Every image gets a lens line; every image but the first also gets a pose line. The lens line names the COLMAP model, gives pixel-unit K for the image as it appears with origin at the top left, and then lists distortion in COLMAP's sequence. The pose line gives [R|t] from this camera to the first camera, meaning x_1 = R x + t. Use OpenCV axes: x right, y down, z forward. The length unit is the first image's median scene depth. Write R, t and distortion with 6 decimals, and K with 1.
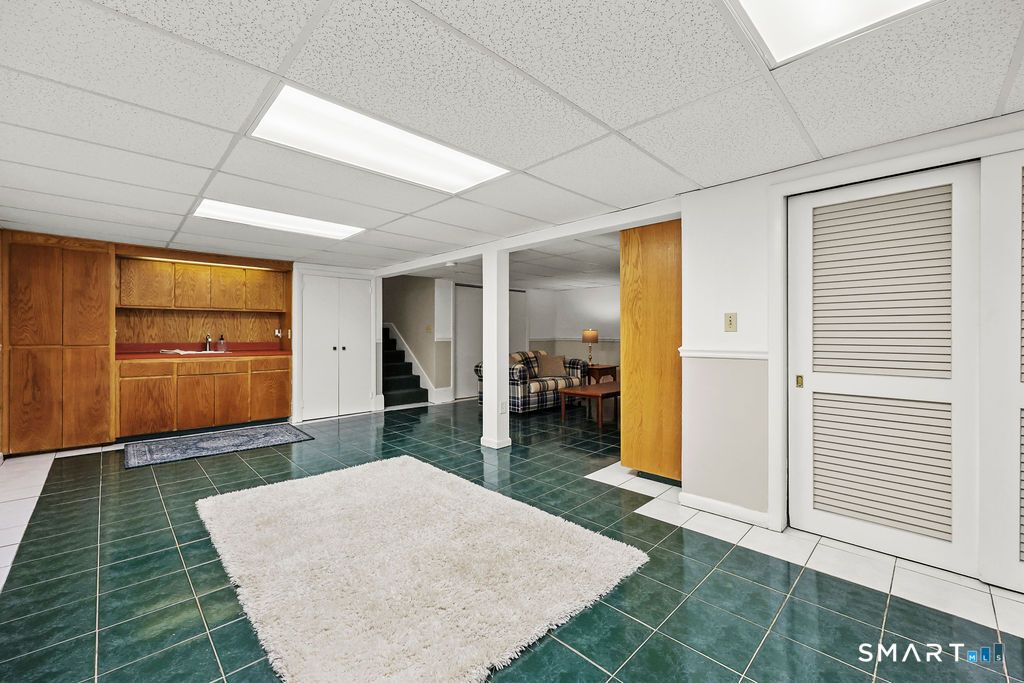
lens RADIAL K [[420.7, 0, 517.2], [0, 420.7, 337.0], [0, 0, 1]] dist [0.001456, 0.000320]
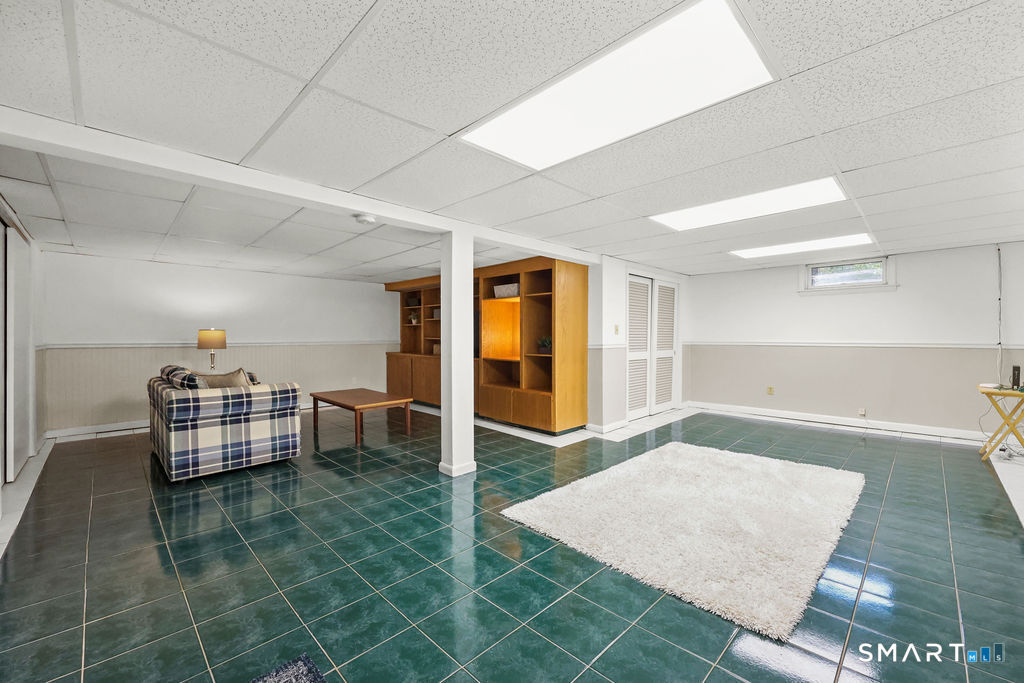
lens RADIAL K [[420.7, 0, 516.3], [0, 420.7, 340.0], [0, 0, 1]] dist [0.001456, 0.000320]
pose [[-0.012447, -0.009349, 0.999879, -1.191761], [0.008037, 0.999923, 0.009450, -0.006945], [-0.999890, 0.008154, -0.012371, 1.224652]]
